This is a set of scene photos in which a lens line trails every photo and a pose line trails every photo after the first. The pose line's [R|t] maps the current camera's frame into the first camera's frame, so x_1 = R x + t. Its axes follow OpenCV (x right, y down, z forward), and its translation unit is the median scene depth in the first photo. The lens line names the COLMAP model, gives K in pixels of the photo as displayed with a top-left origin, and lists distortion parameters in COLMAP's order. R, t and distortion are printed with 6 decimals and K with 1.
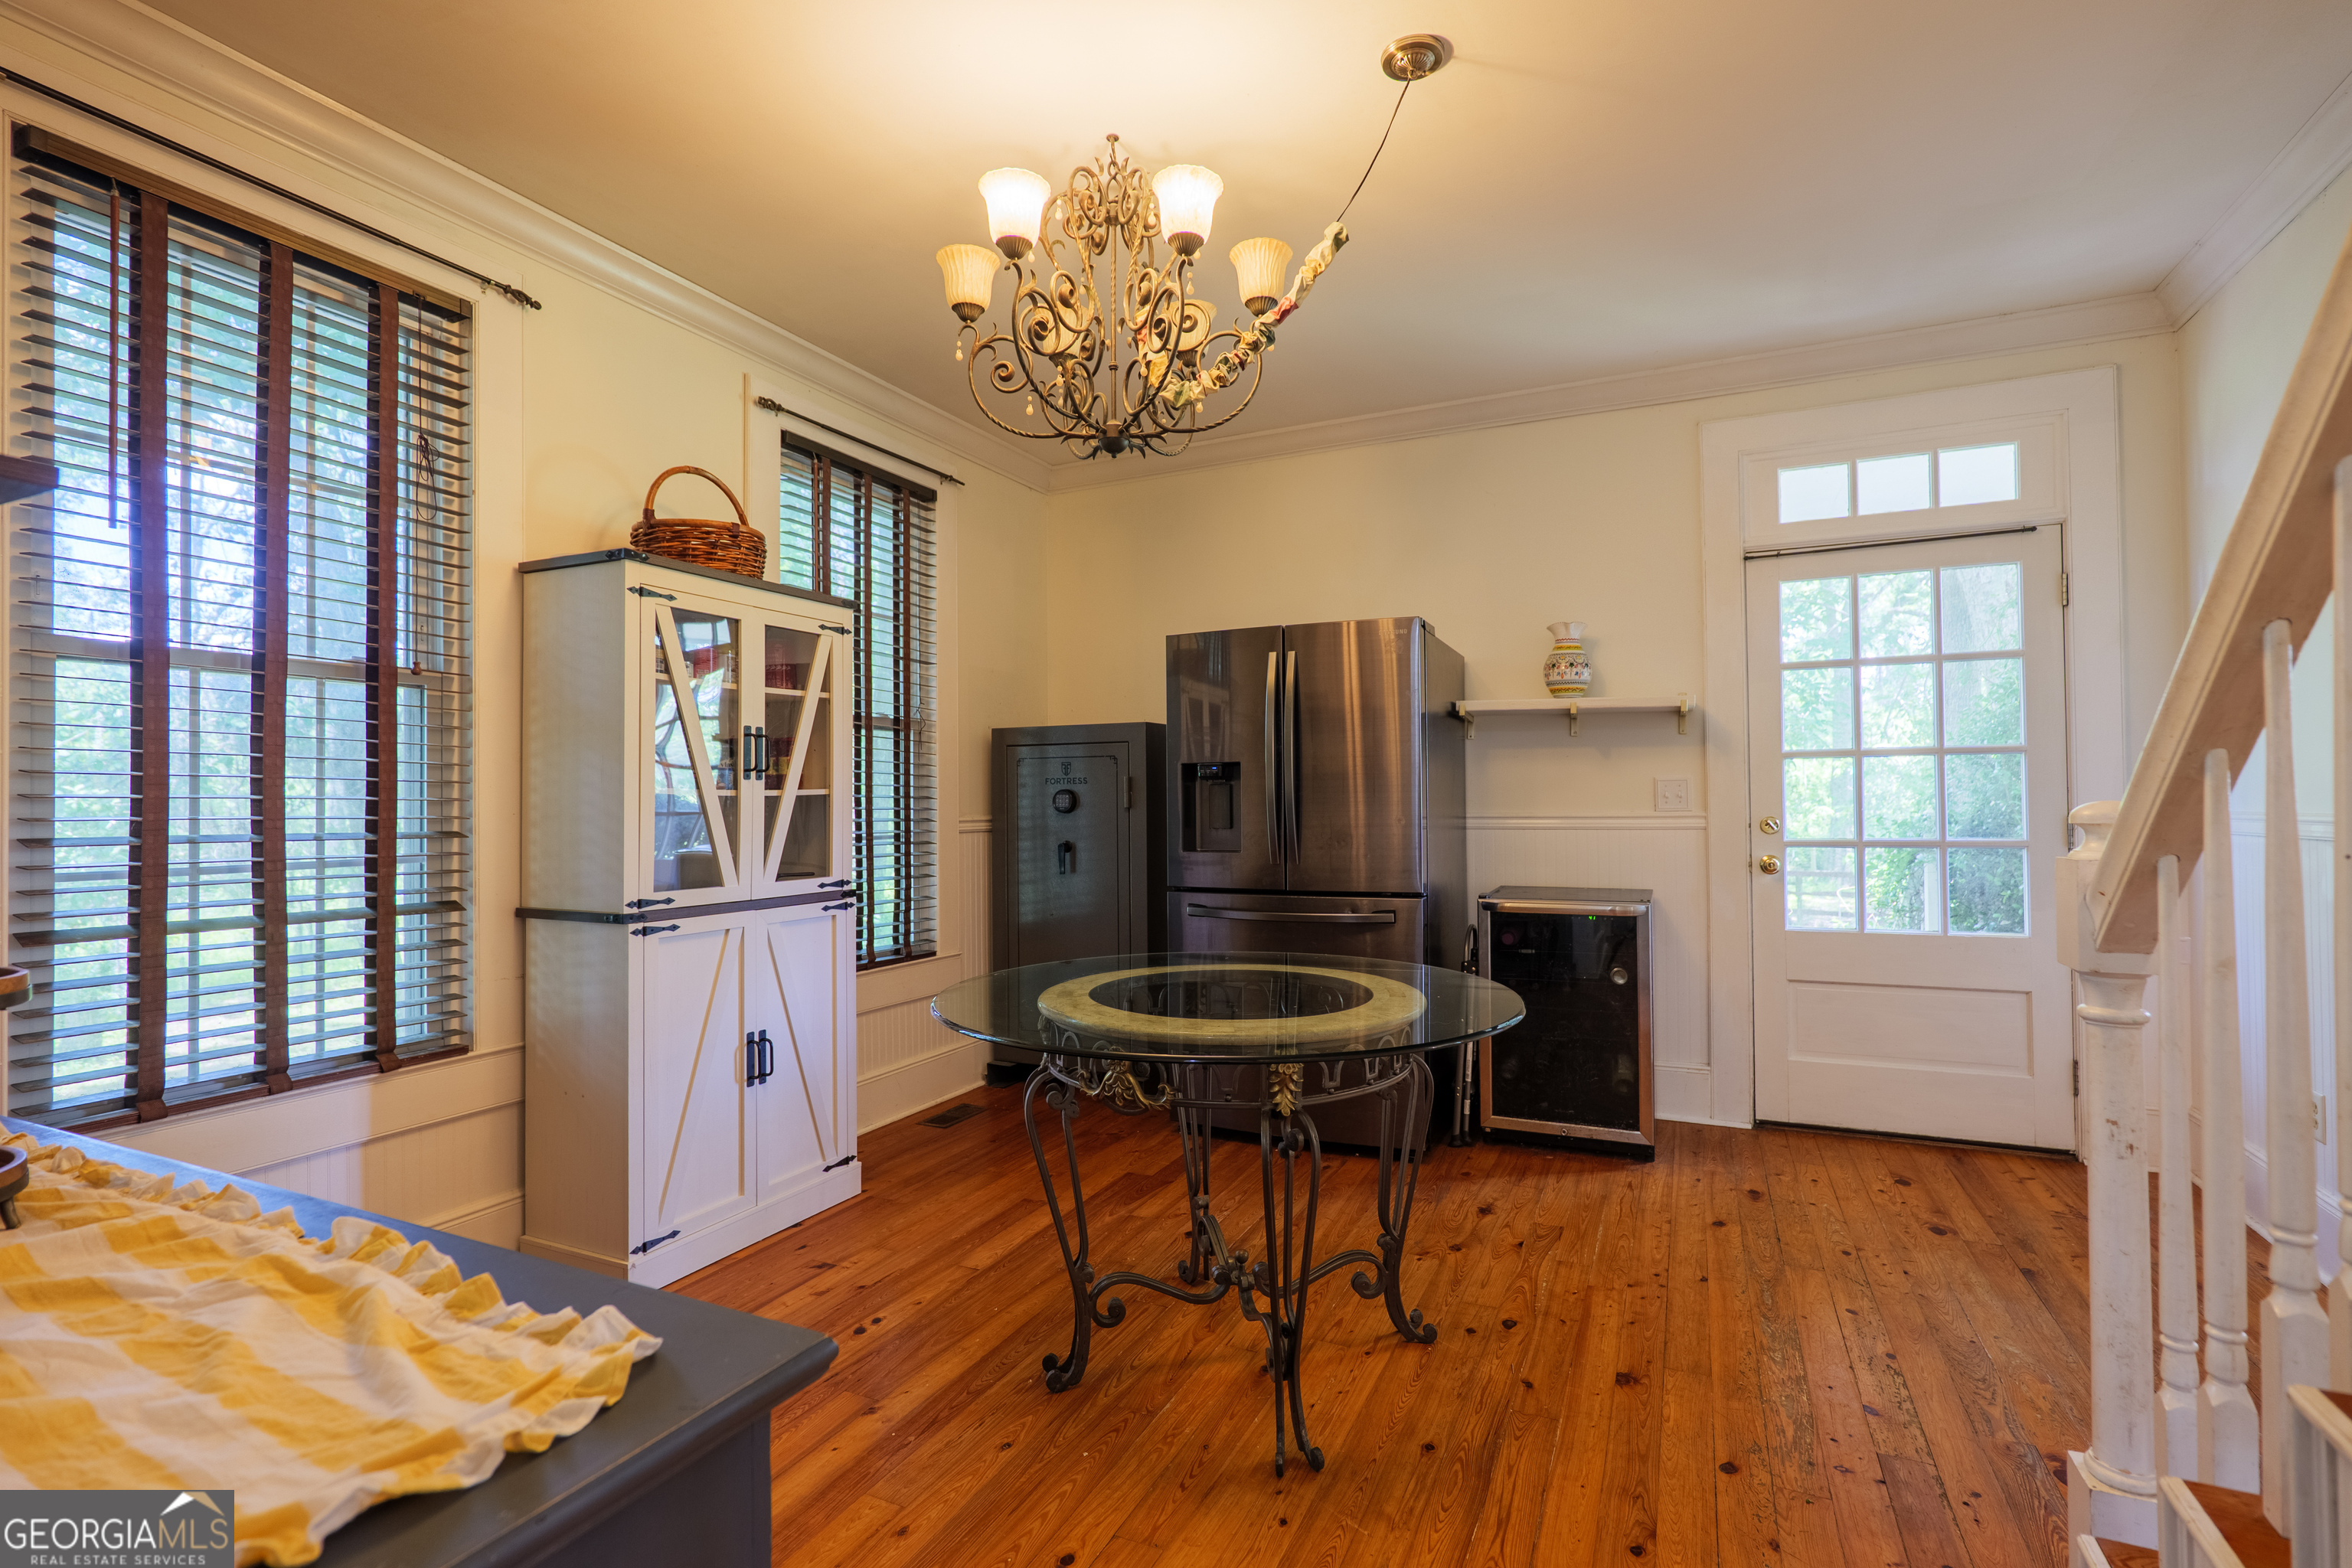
lens RADIAL K [[1074.3, 0, 1184.6], [0, 1074.3, 782.5], [0, 0, 1]] dist [-0.004463, 0.001211]
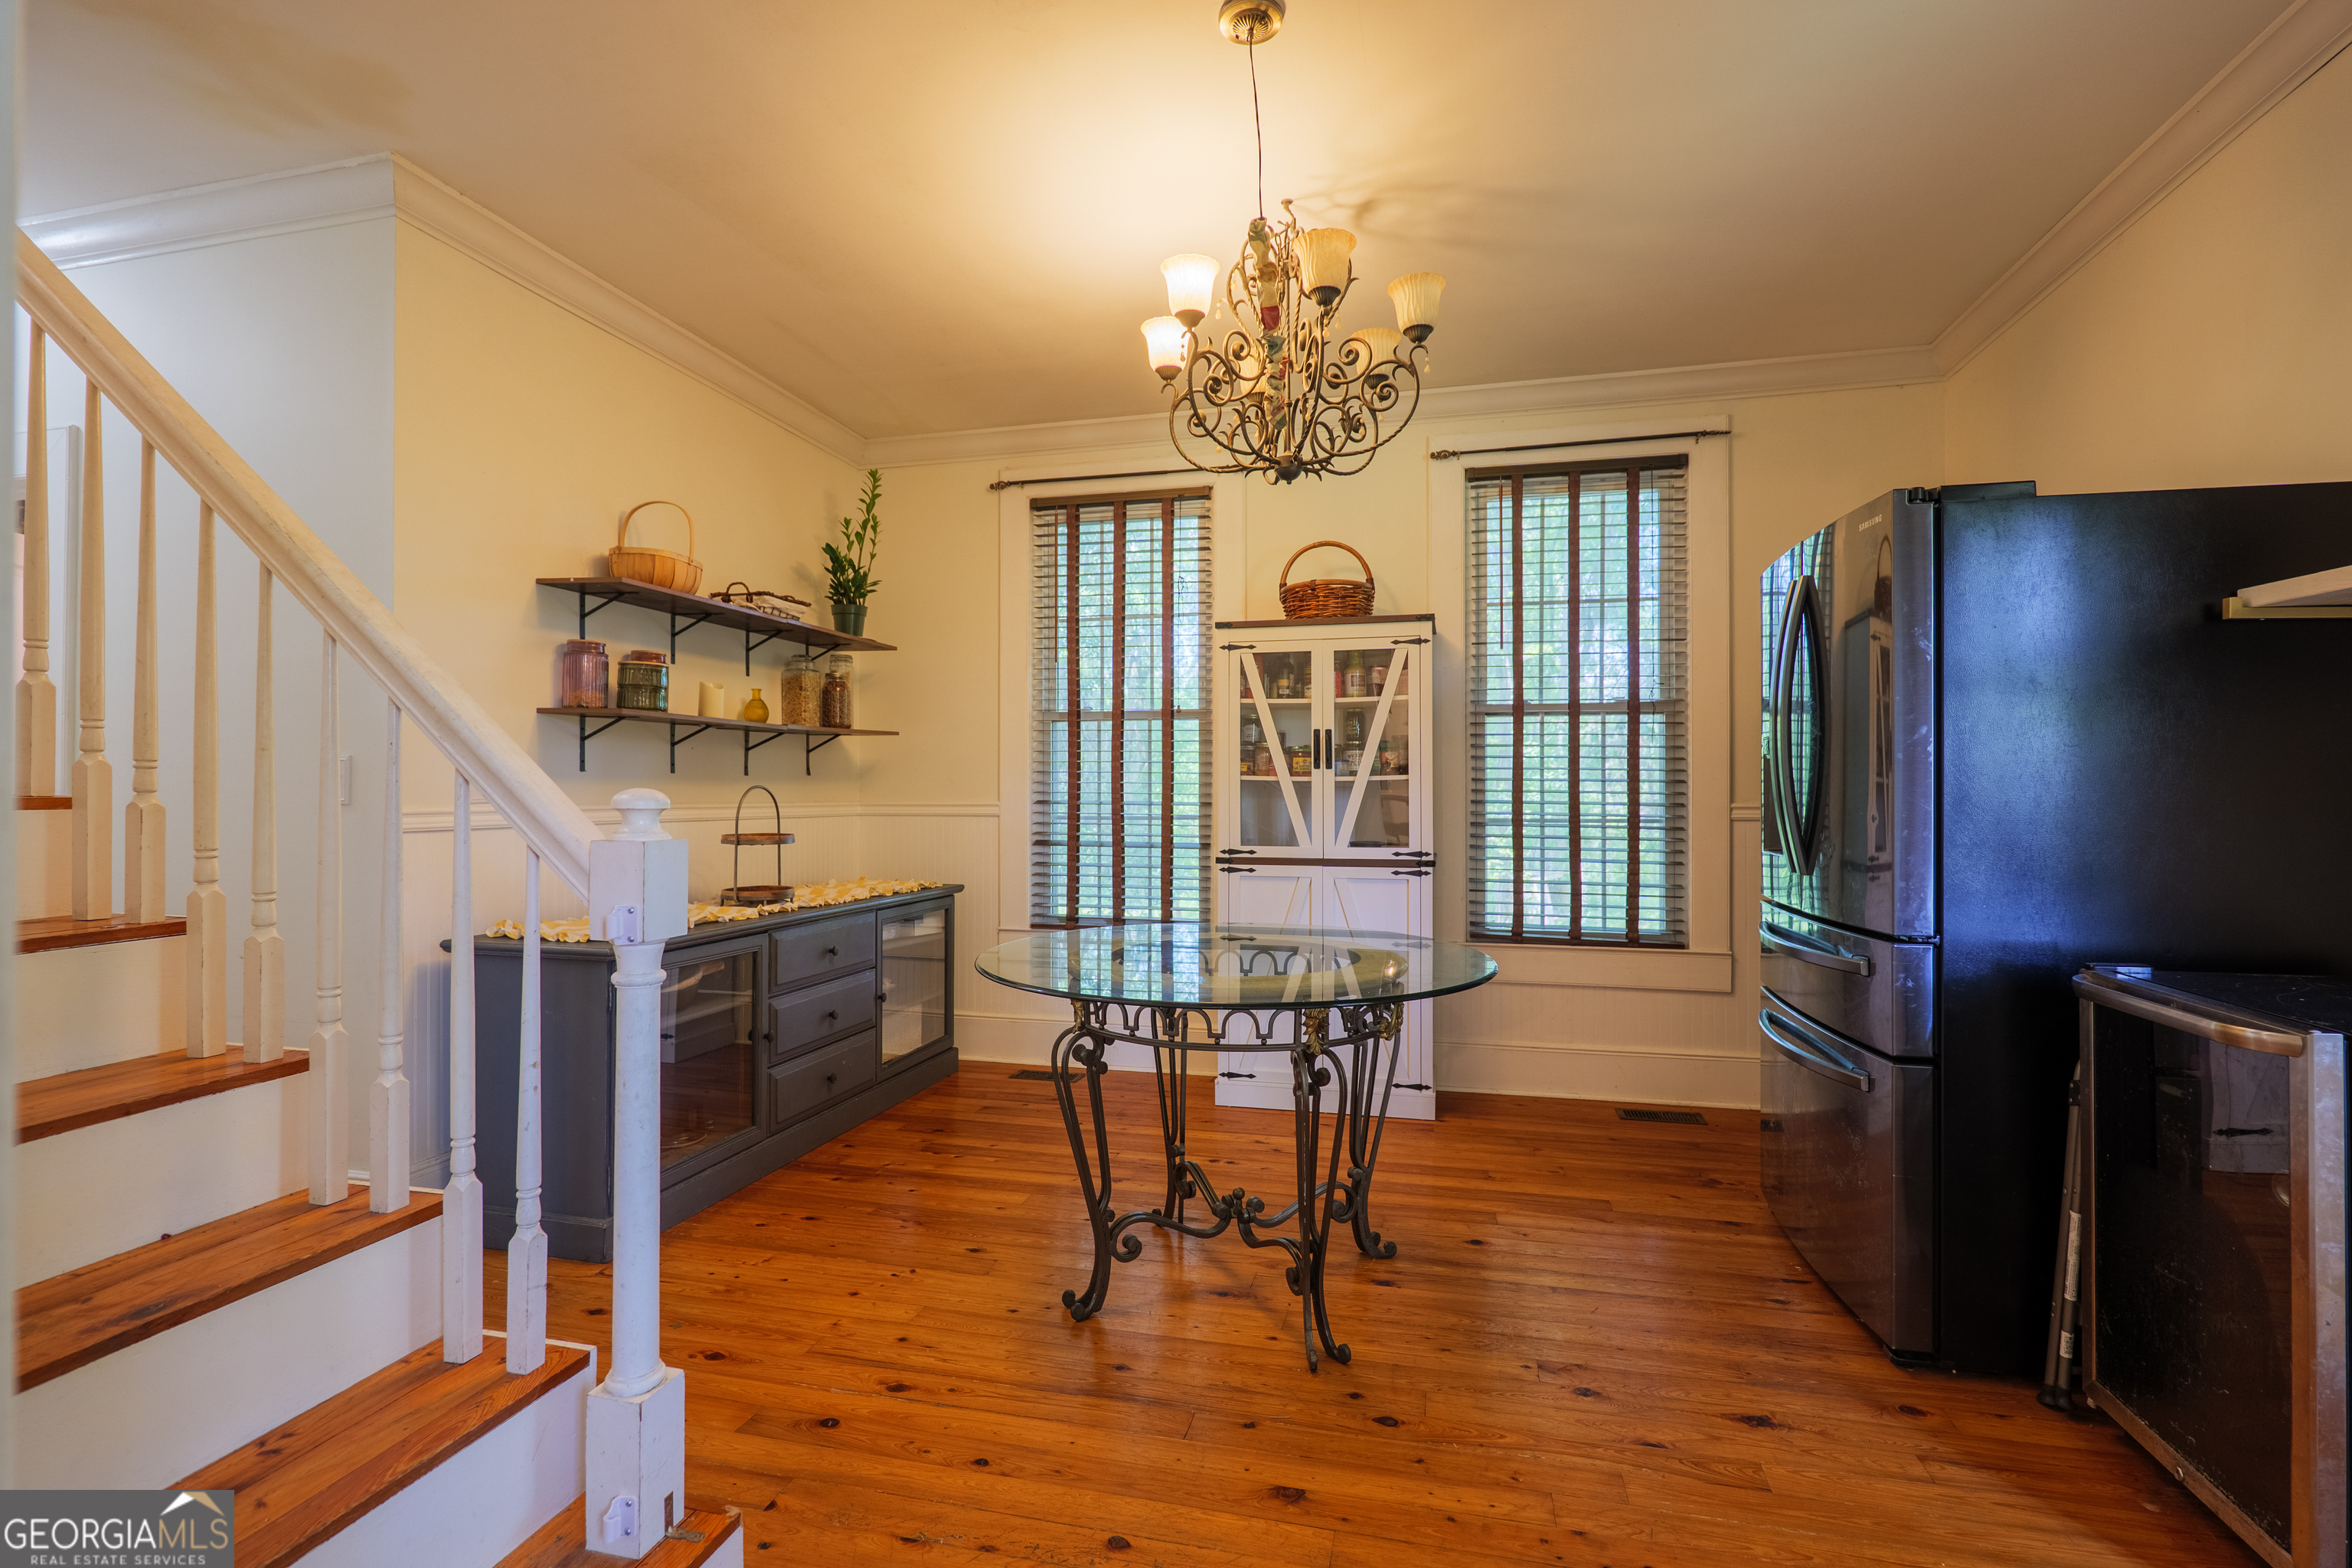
lens RADIAL K [[1074.3, 0, 1189.9], [0, 1074.3, 783.9], [0, 0, 1]] dist [-0.004463, 0.001211]
pose [[0.214016, 0.005236, -0.976816, 0.842288], [0.014500, 0.999858, 0.008536, 0.002150], [0.976723, -0.015990, 0.213910, 0.533552]]
